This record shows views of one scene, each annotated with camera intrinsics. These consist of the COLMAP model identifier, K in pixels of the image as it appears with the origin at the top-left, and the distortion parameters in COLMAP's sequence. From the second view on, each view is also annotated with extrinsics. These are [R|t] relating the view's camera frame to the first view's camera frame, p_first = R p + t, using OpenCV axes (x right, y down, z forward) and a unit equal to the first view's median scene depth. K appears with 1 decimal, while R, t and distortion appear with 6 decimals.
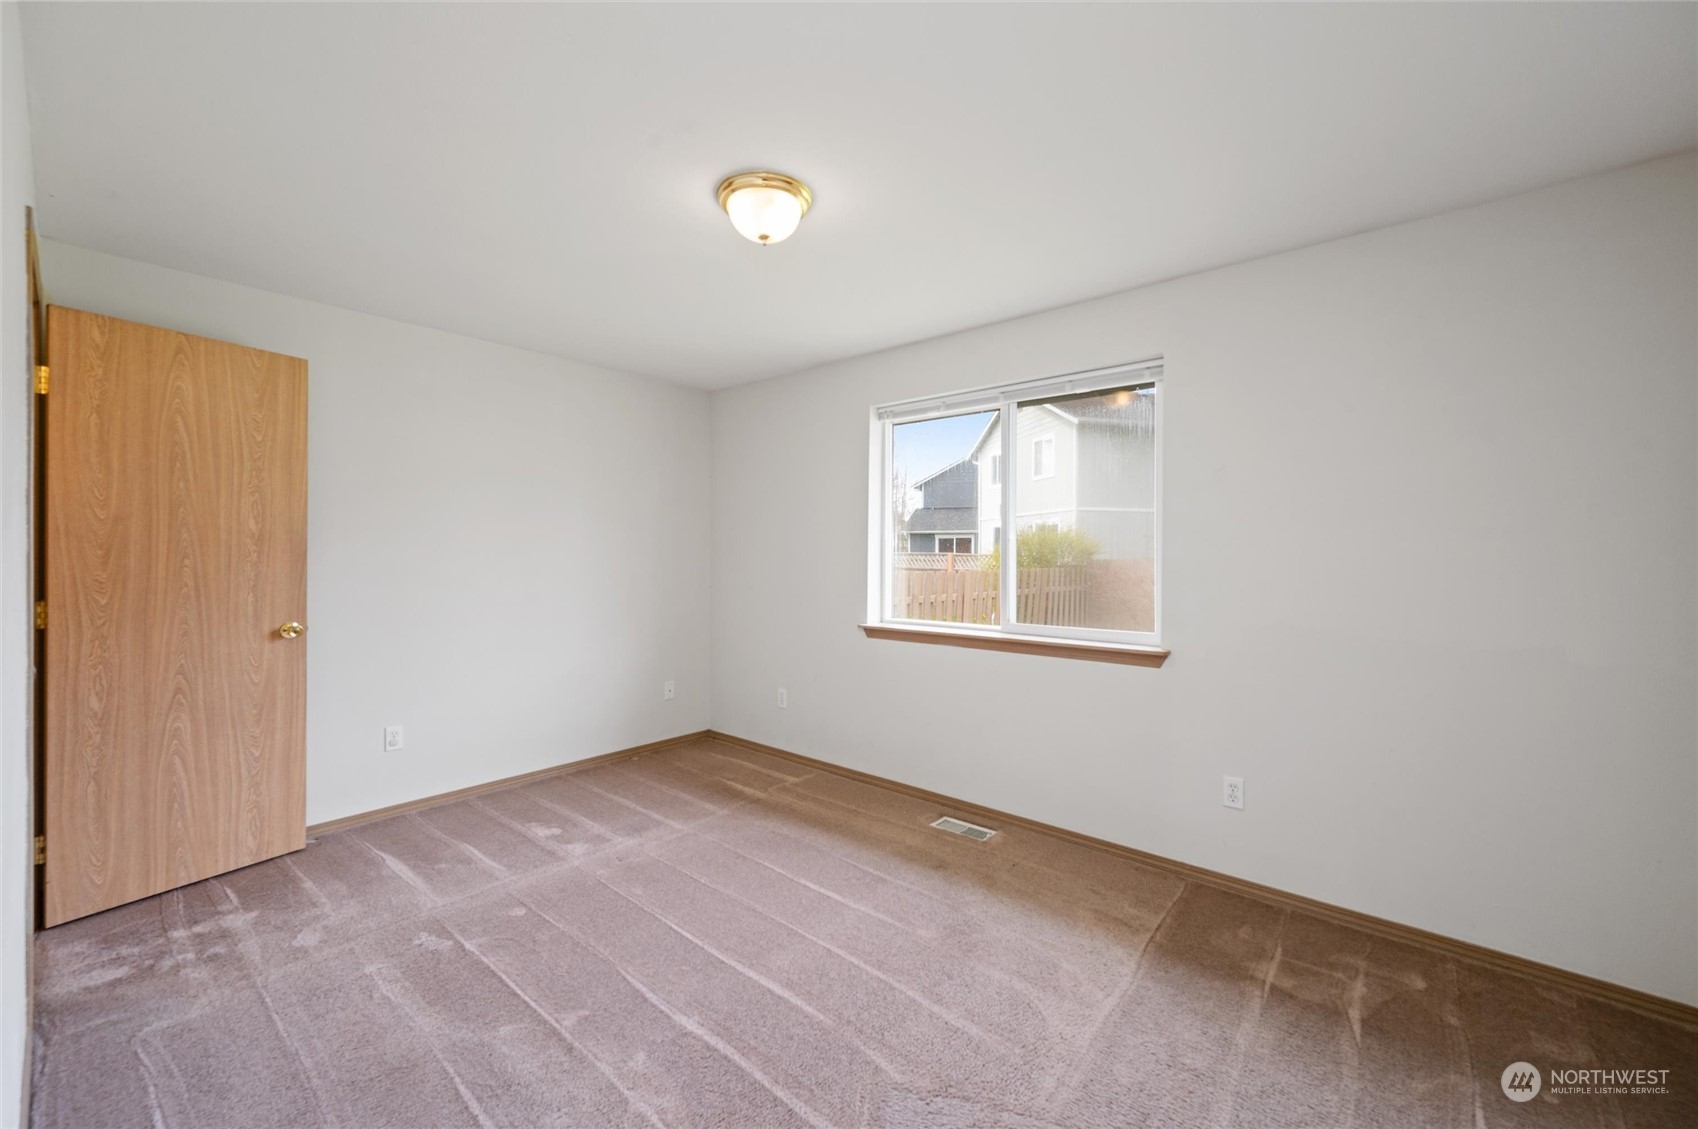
lens RADIAL K [[672.4, 0, 846.0], [0, 672.4, 556.2], [0, 0, 1]] dist [-0.000212, 0.000067]
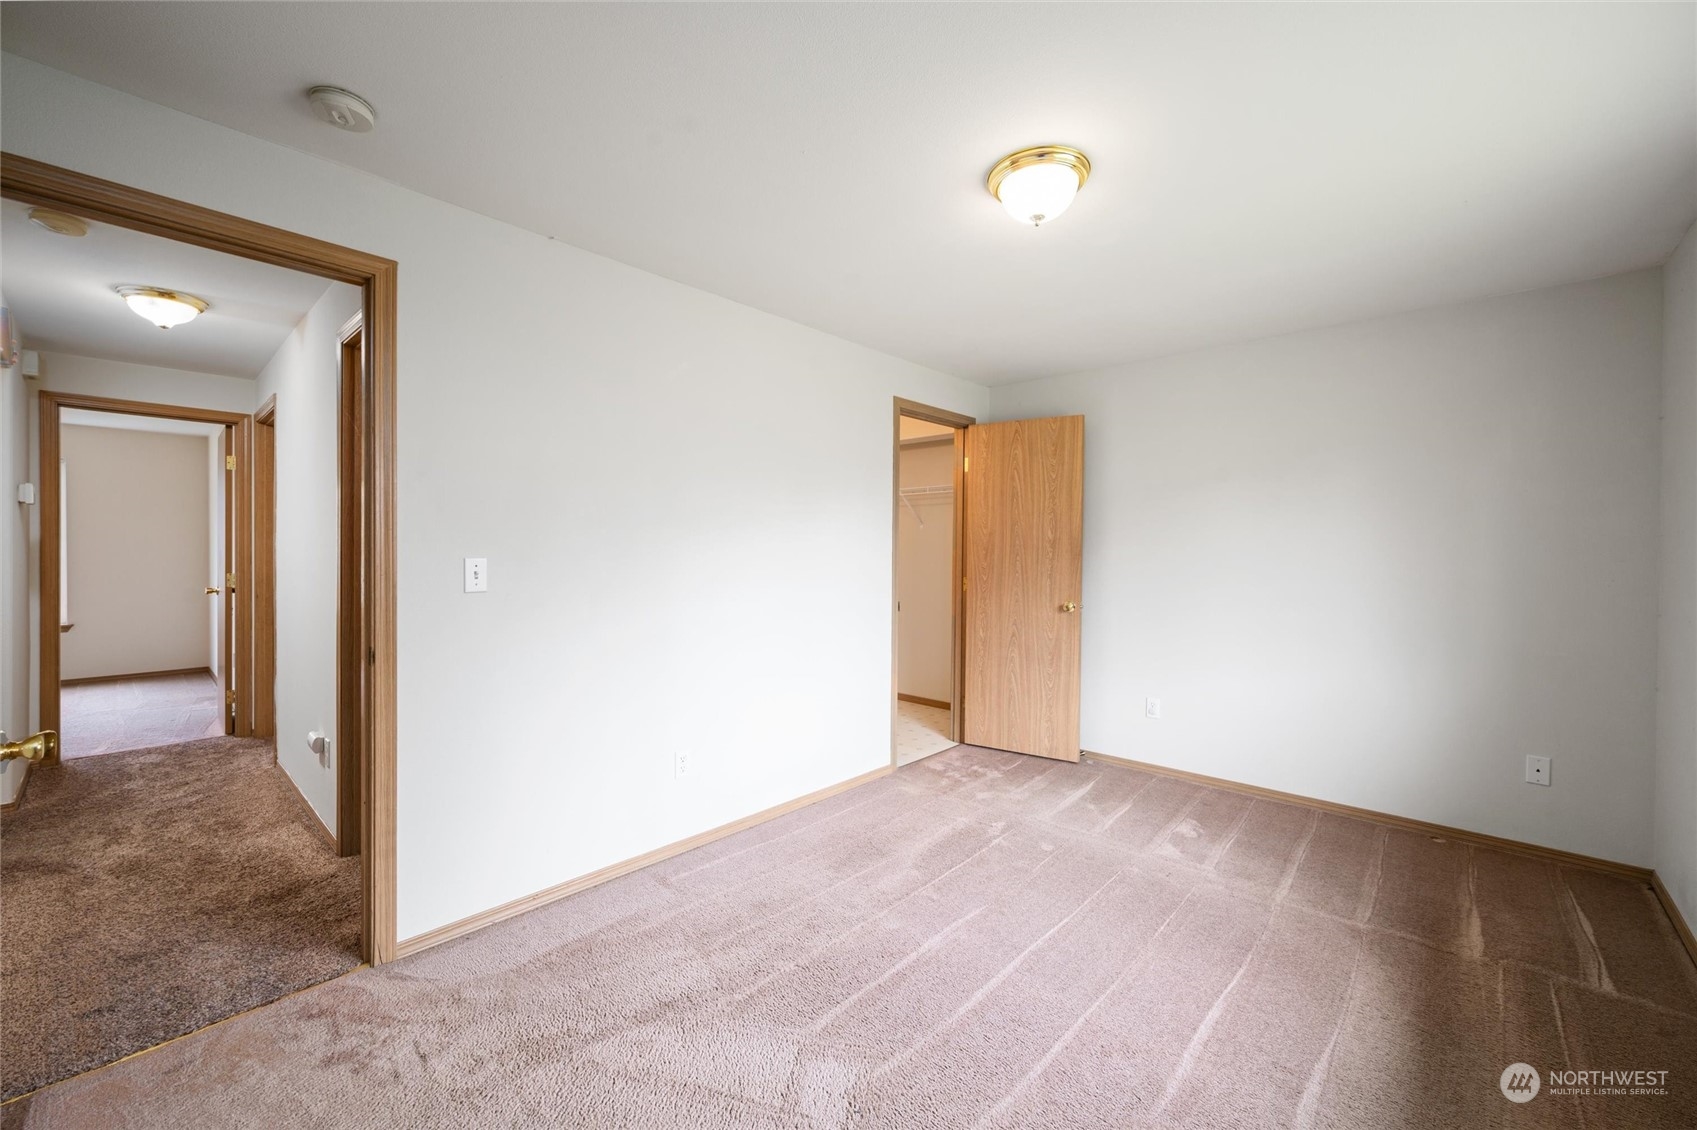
lens RADIAL K [[672.0, 0, 845.5], [0, 672.0, 556.7], [0, 0, 1]] dist [-0.000212, 0.000067]
pose [[-0.041649, 0.006131, -0.999113, 0.667788], [-0.007781, 0.999949, 0.006460, -0.002122], [0.999102, 0.008043, -0.041599, 0.616457]]
